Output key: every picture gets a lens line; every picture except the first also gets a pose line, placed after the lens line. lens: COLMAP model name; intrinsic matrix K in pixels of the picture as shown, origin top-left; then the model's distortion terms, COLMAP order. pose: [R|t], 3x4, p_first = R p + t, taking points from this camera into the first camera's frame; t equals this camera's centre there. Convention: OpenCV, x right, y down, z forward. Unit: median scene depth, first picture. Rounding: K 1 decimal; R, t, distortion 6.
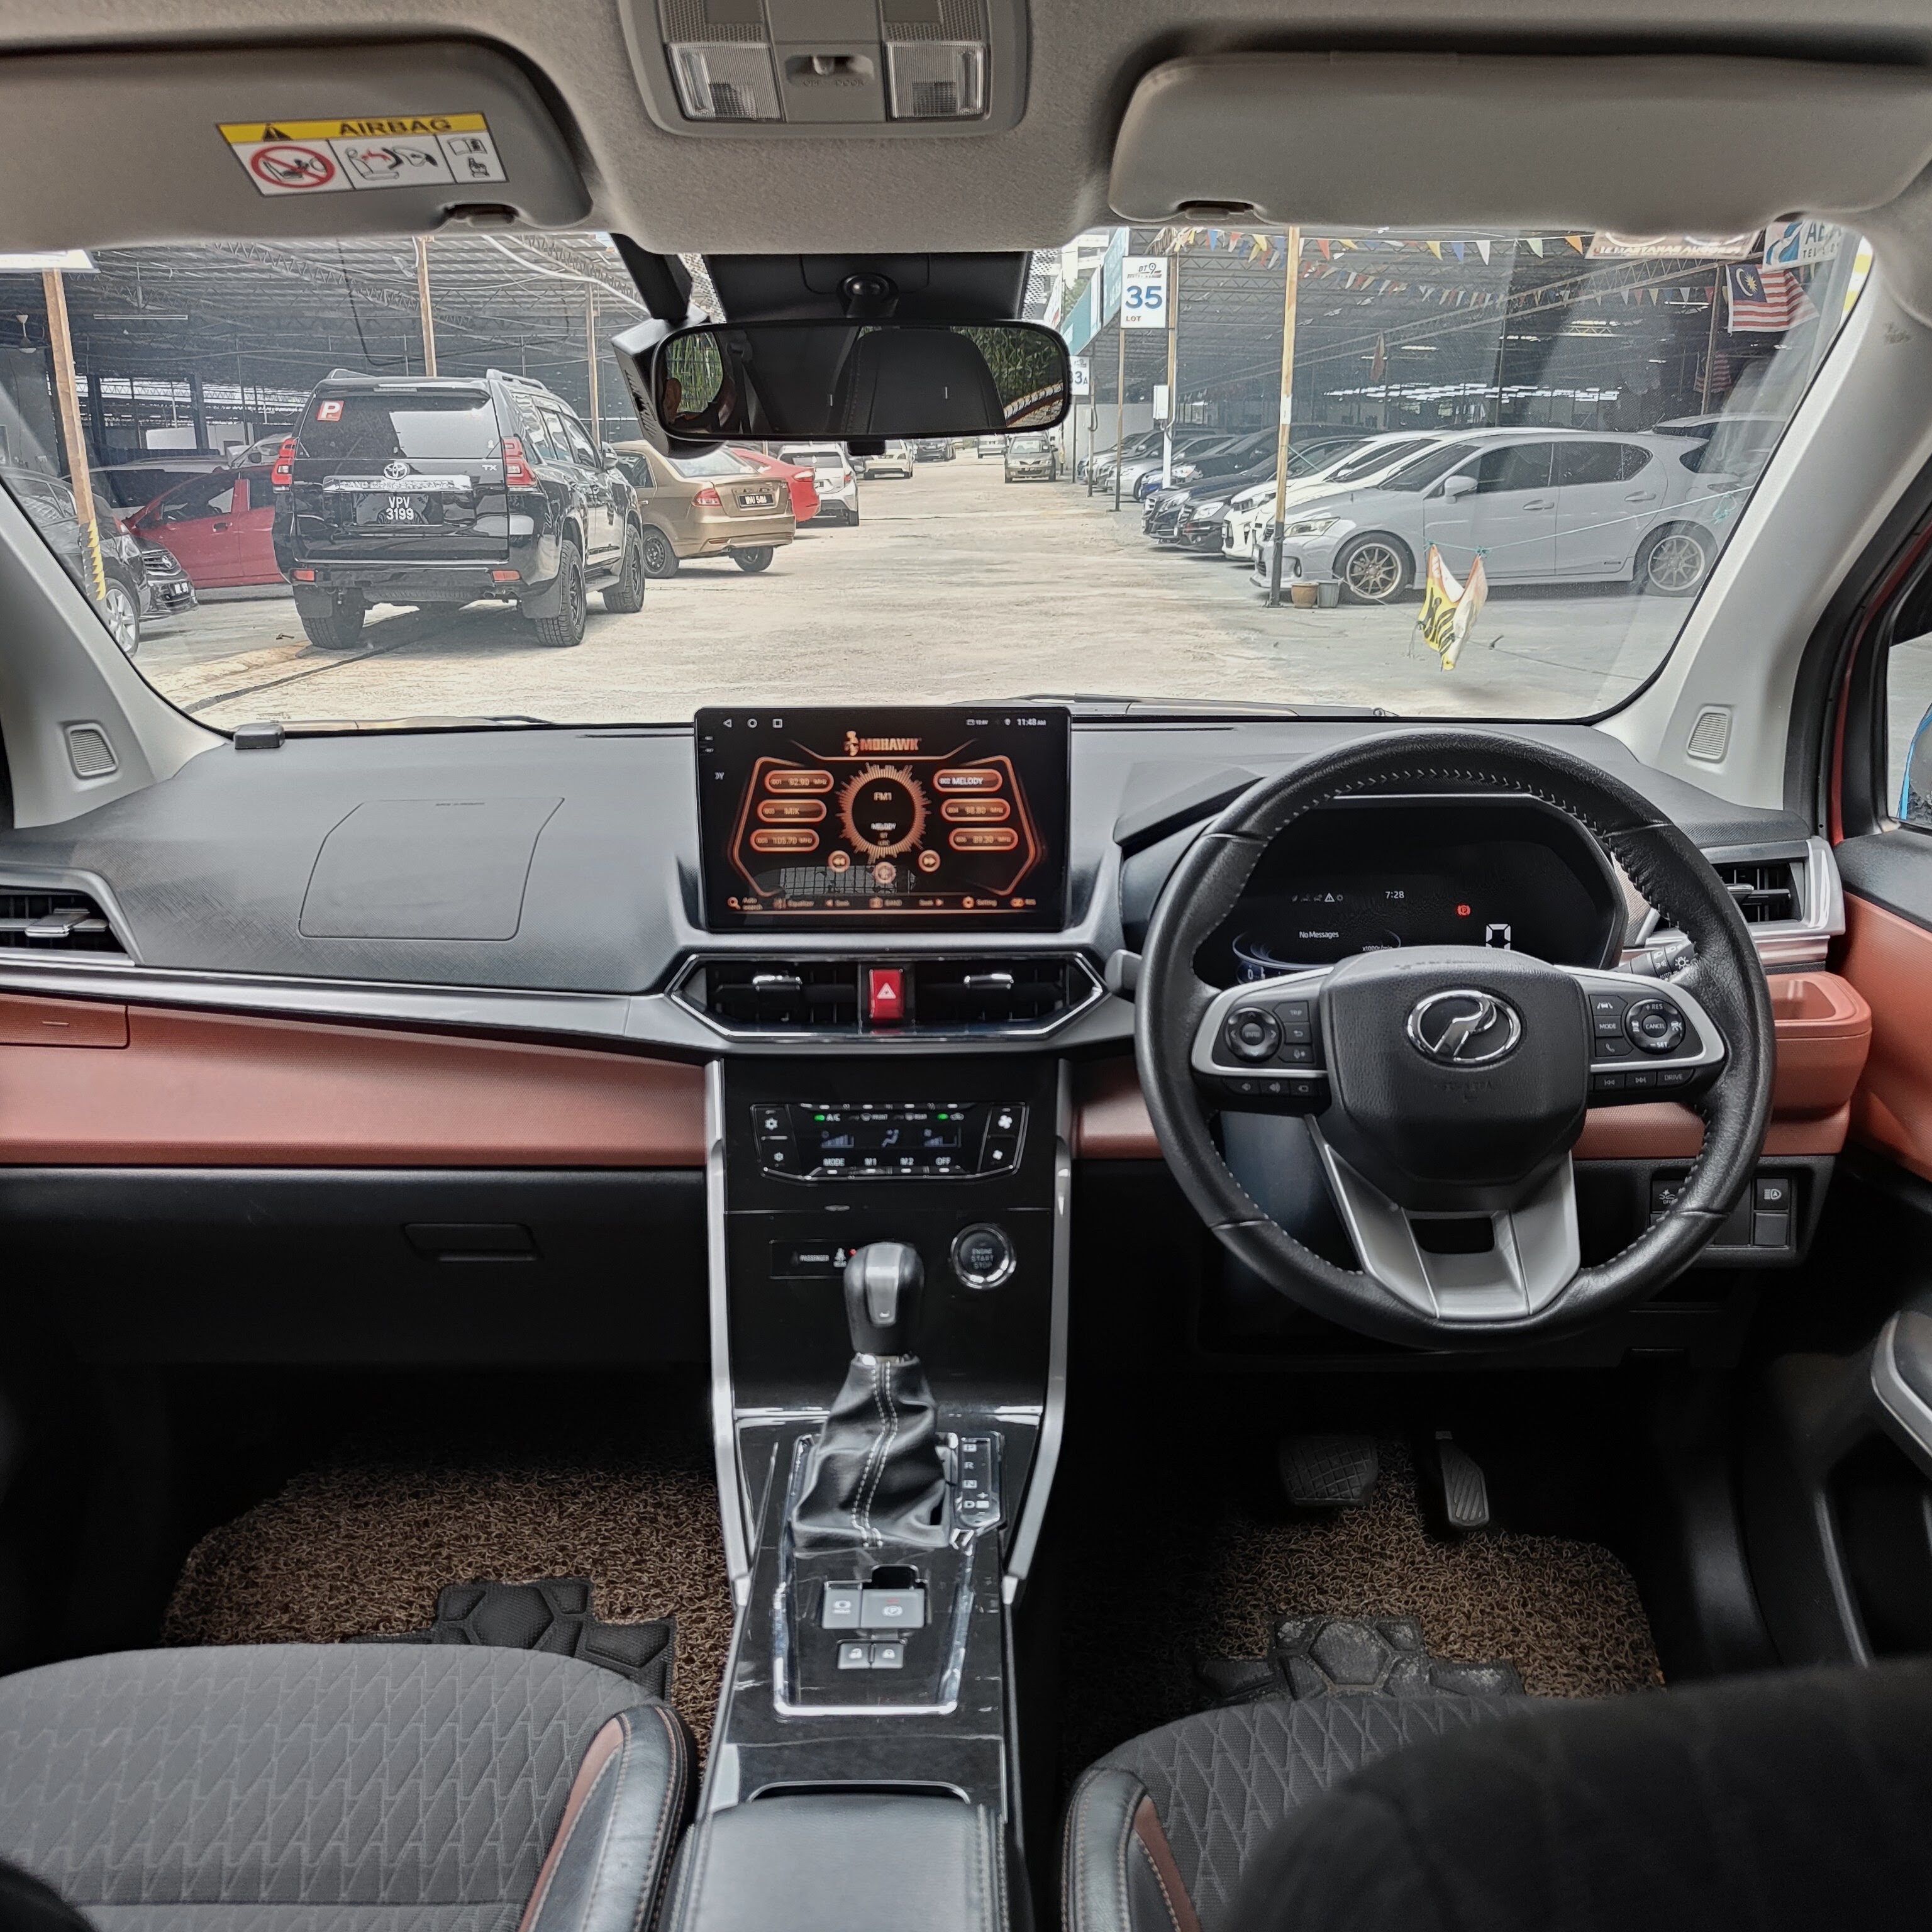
lens RADIAL K [[1609.6, 0, 964.9], [0, 1609.6, 957.4], [0, 0, 1]] dist [0.013887, -0.010448]
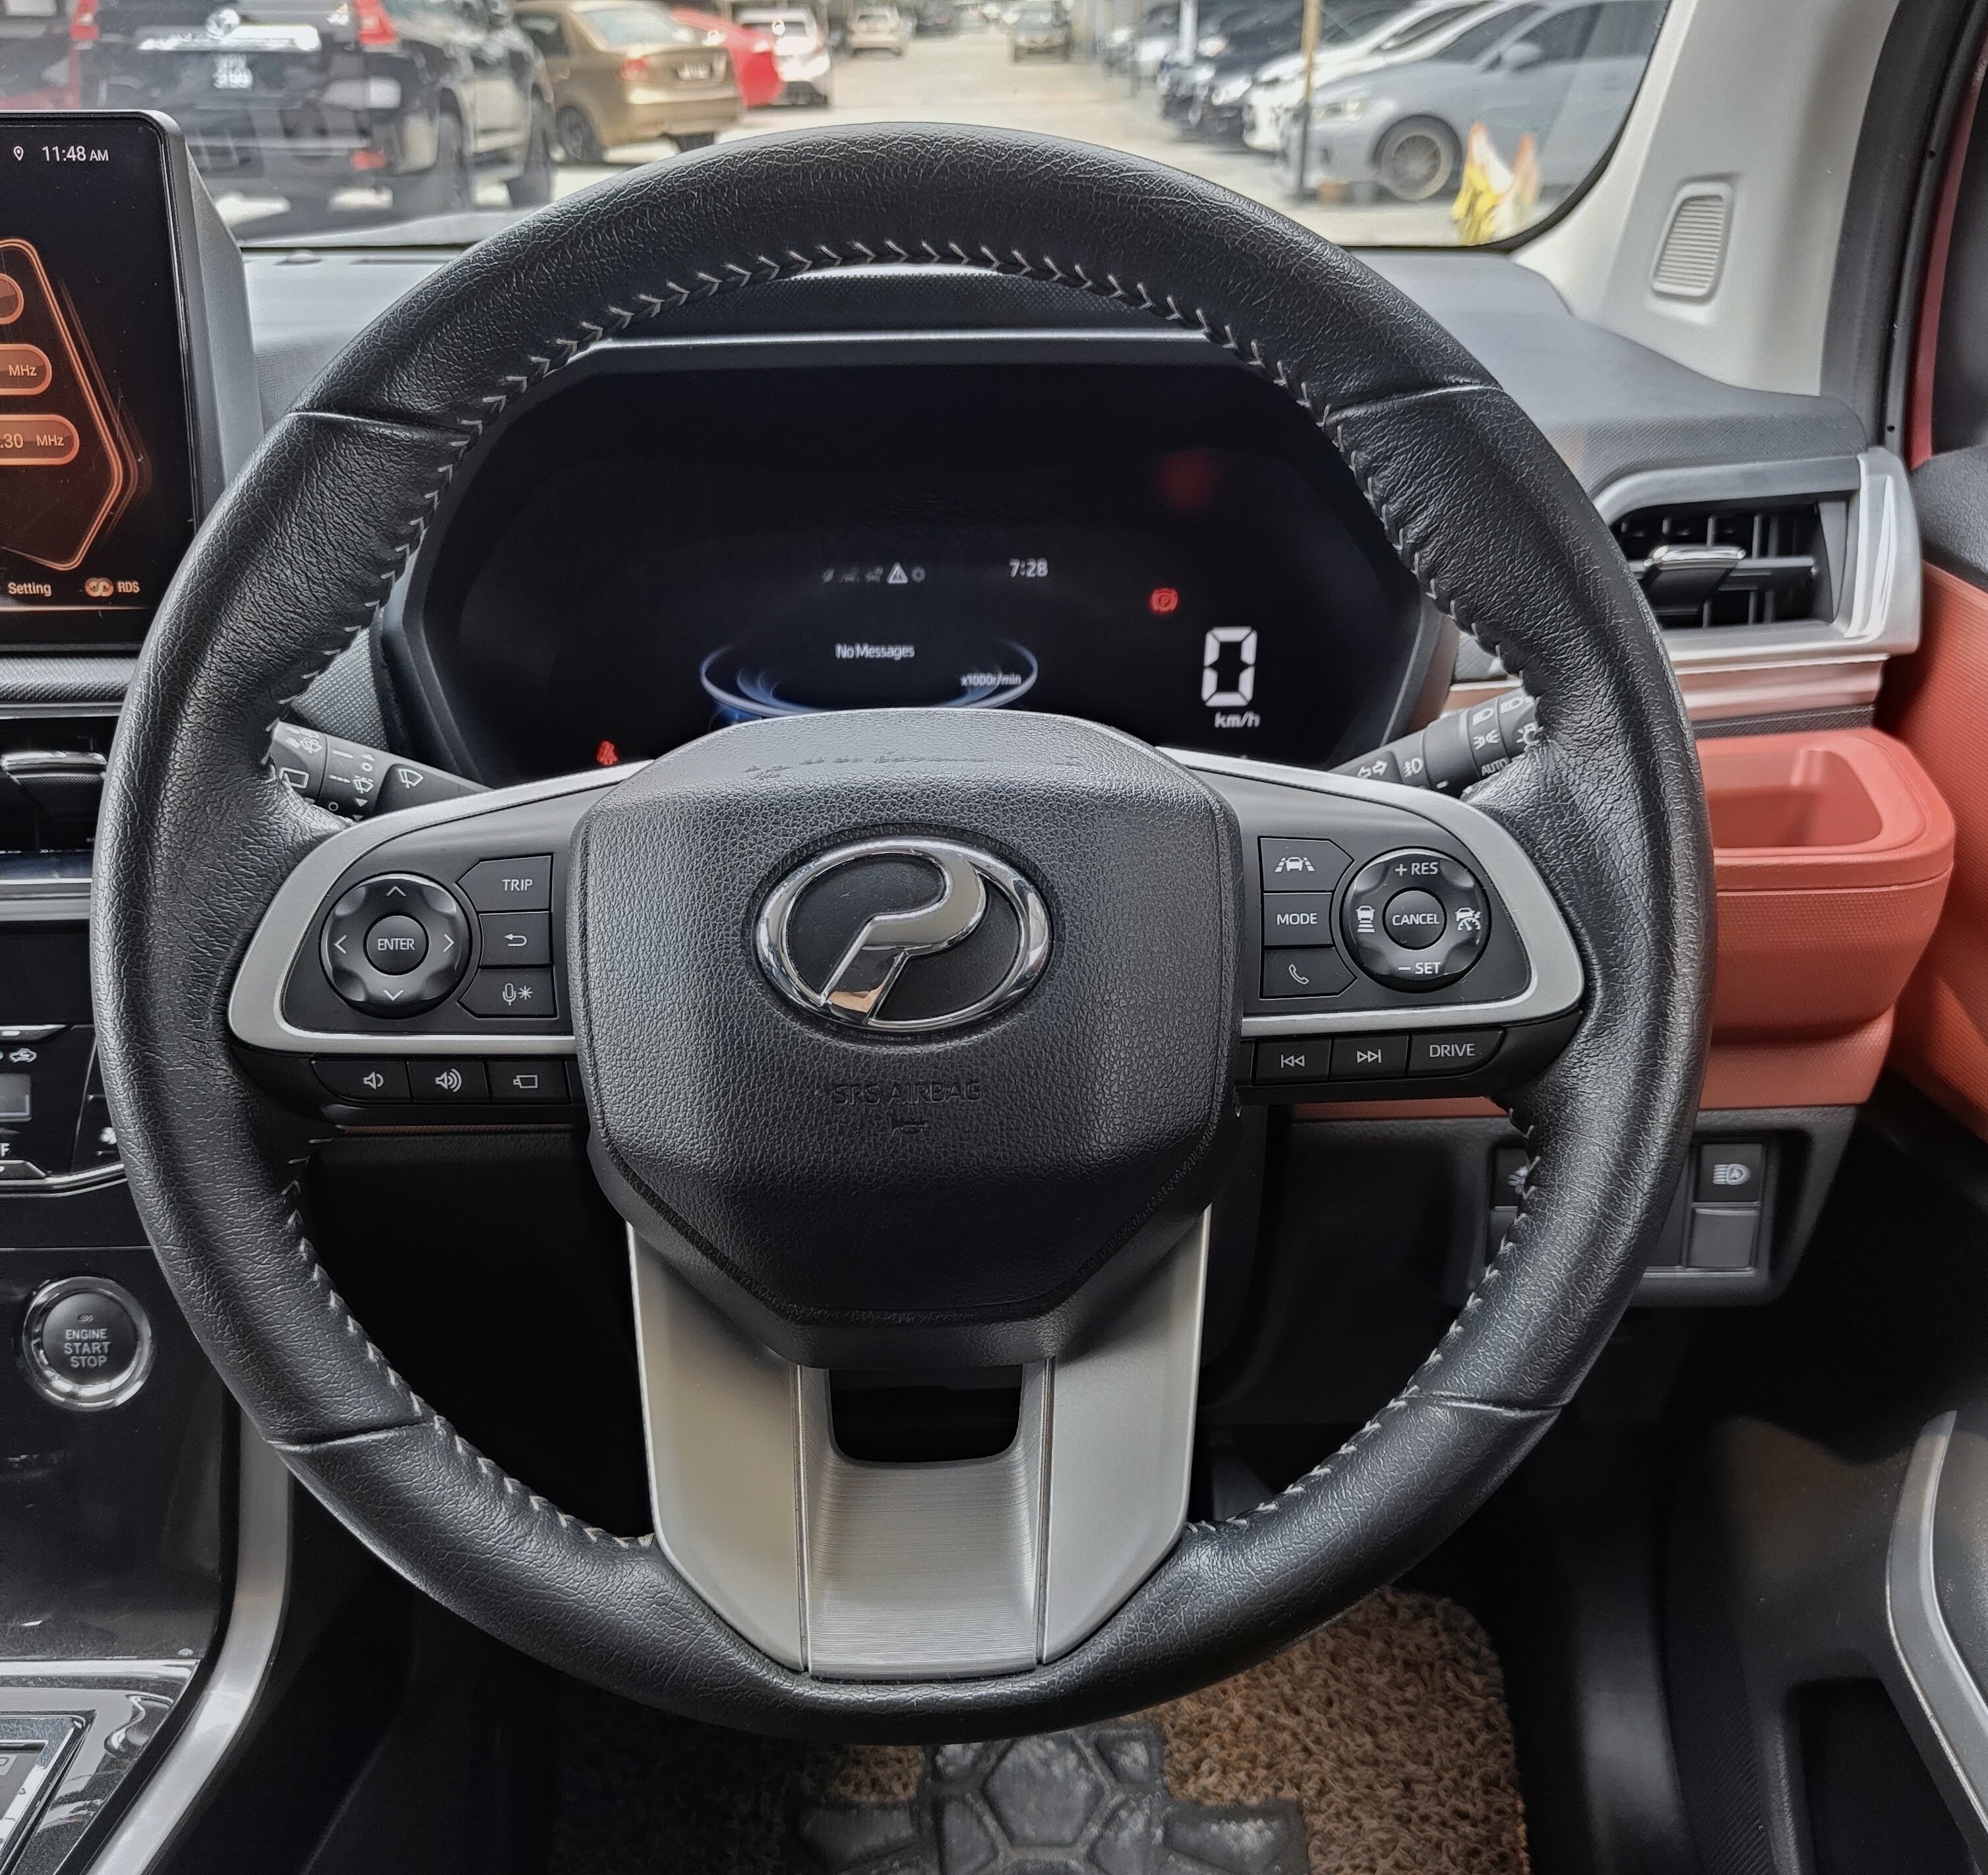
lens RADIAL K [[1800.1, 0, 987.8], [0, 1800.1, 954.7], [0, 0, 1]] dist [0.011209, -0.014088]
pose [[0.999614, -0.005639, 0.027210, 0.249163], [0.000706, 0.984027, 0.178021, -0.021589], [-0.027779, -0.177933, 0.983651, 0.455872]]
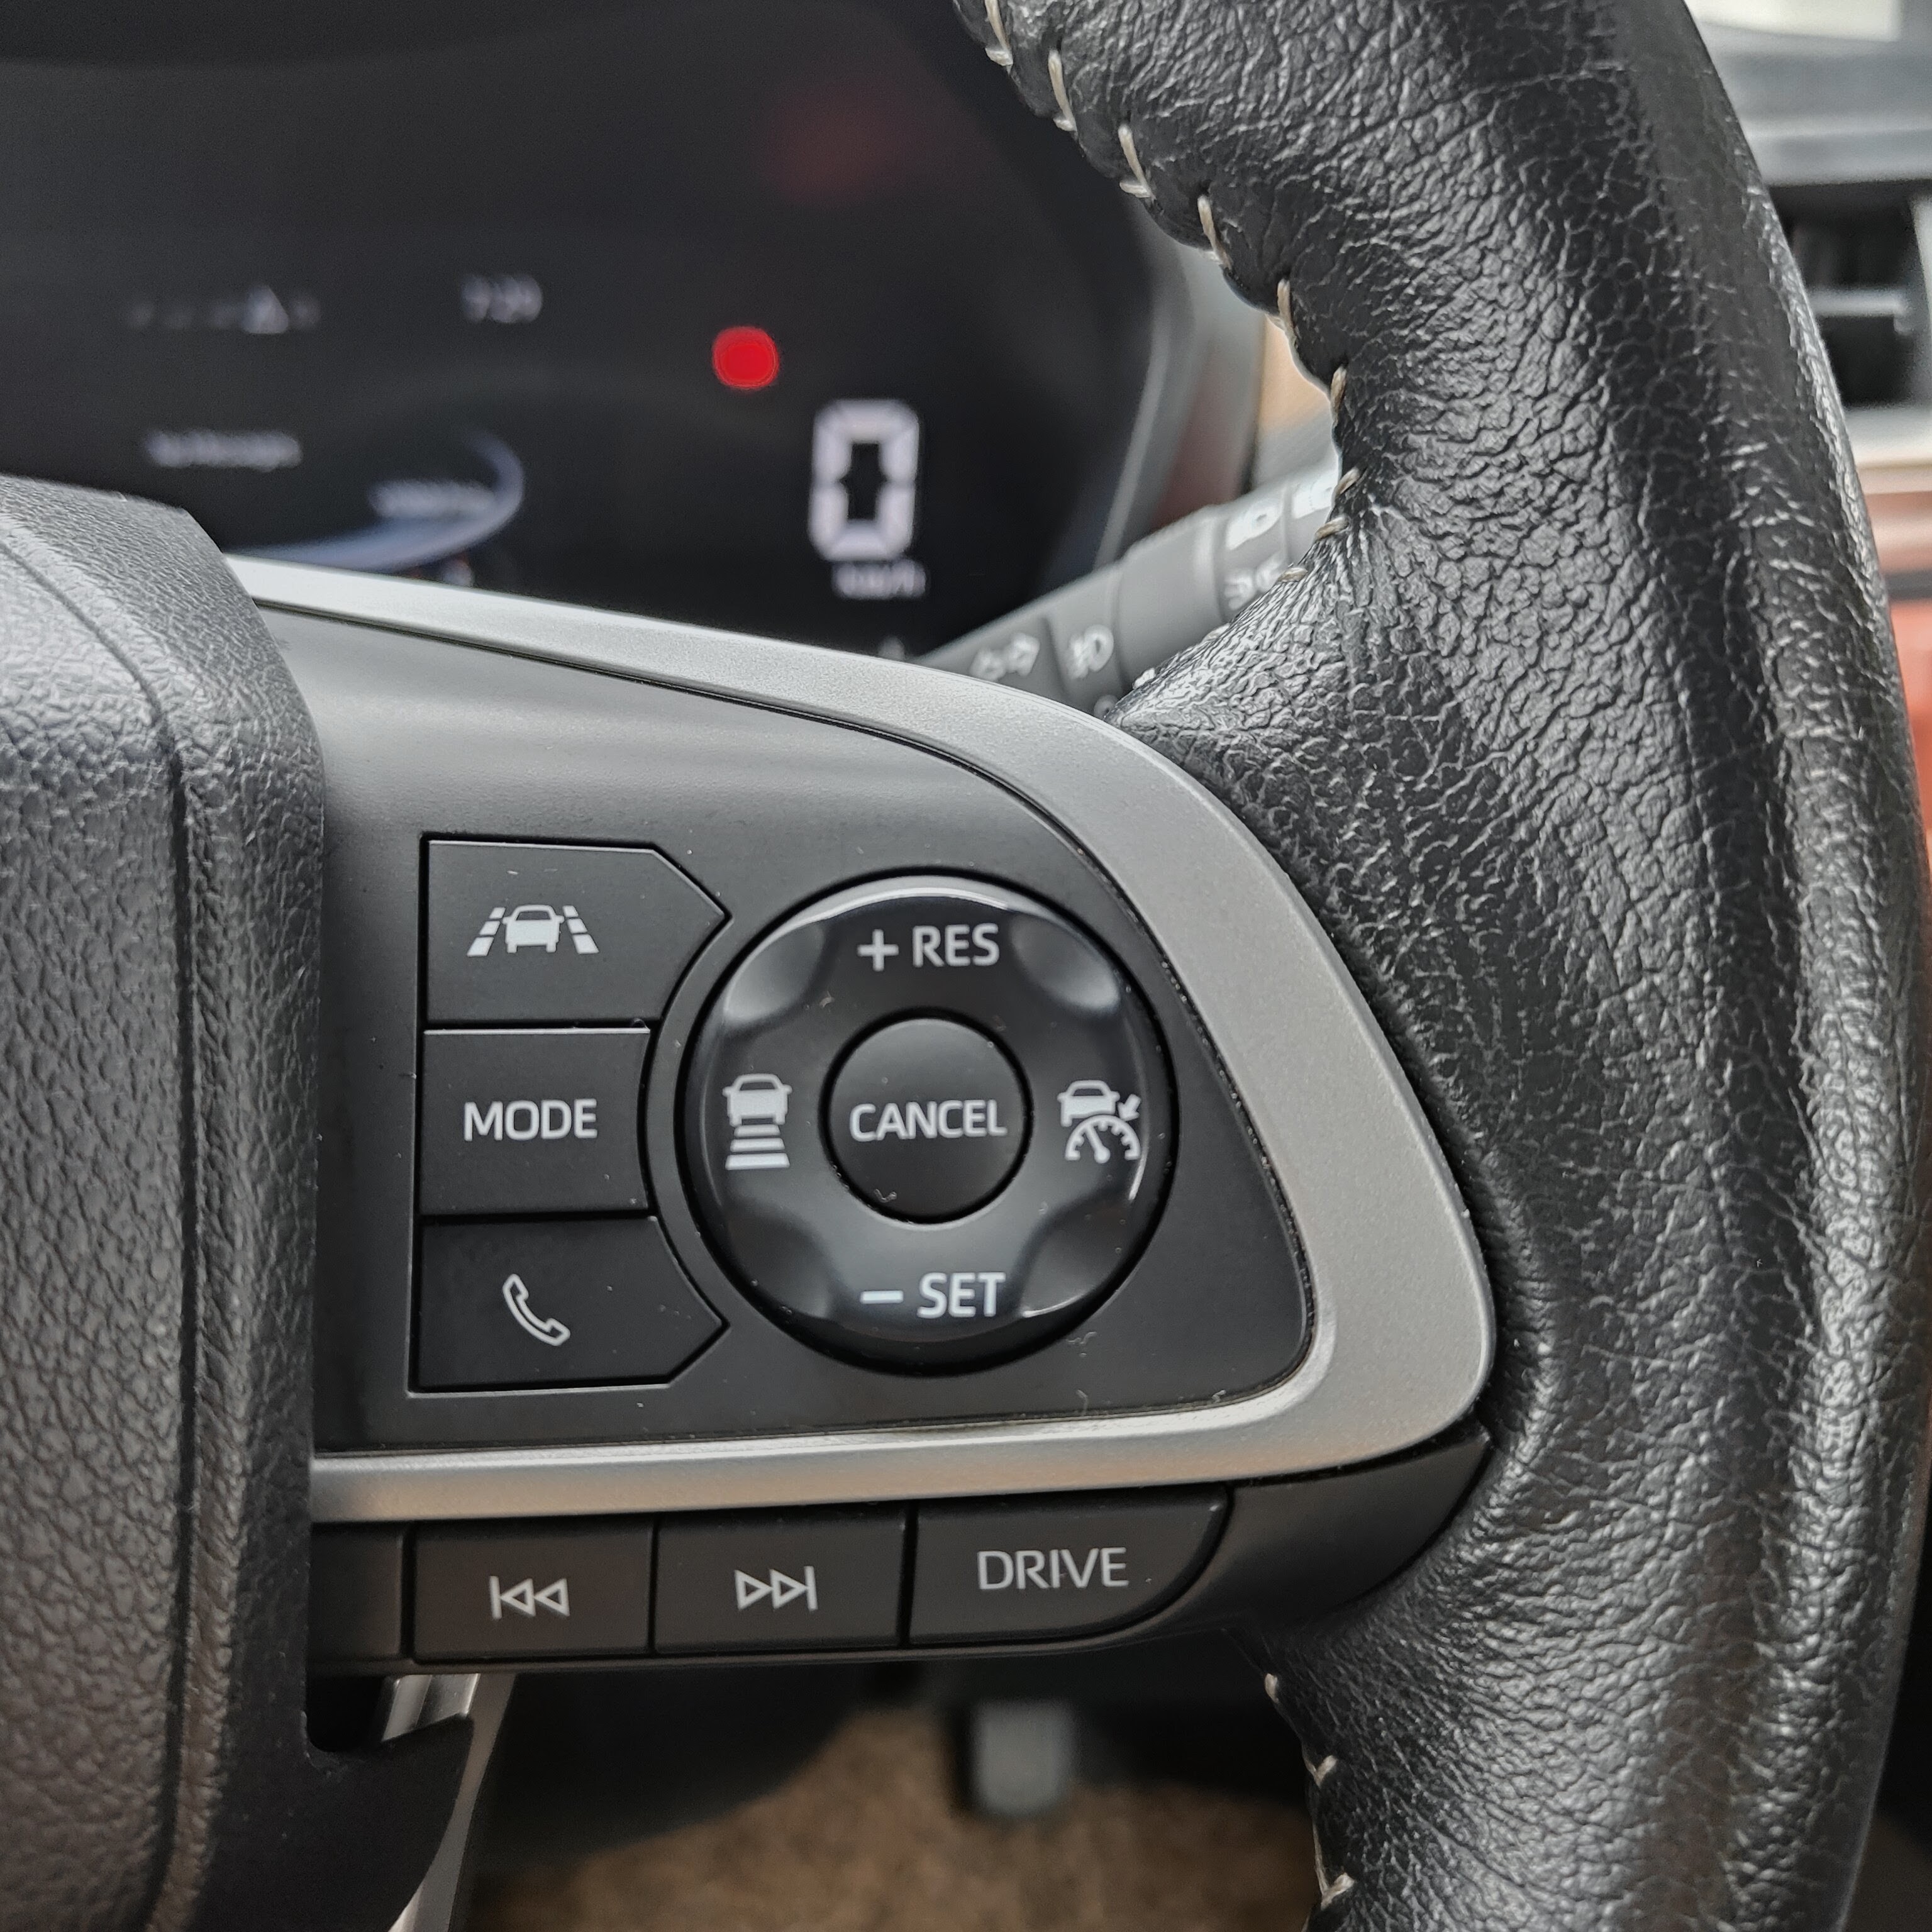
lens RADIAL K [[2091.8, 0, 967.3], [0, 2091.8, 956.3], [0, 0, 1]] dist [0.029240, 0.000000]
pose [[0.995622, -0.018250, 0.091668, 0.333498], [-0.000260, 0.980207, 0.197974, 0.001450], [-0.093467, -0.197131, 0.975911, 0.685168]]
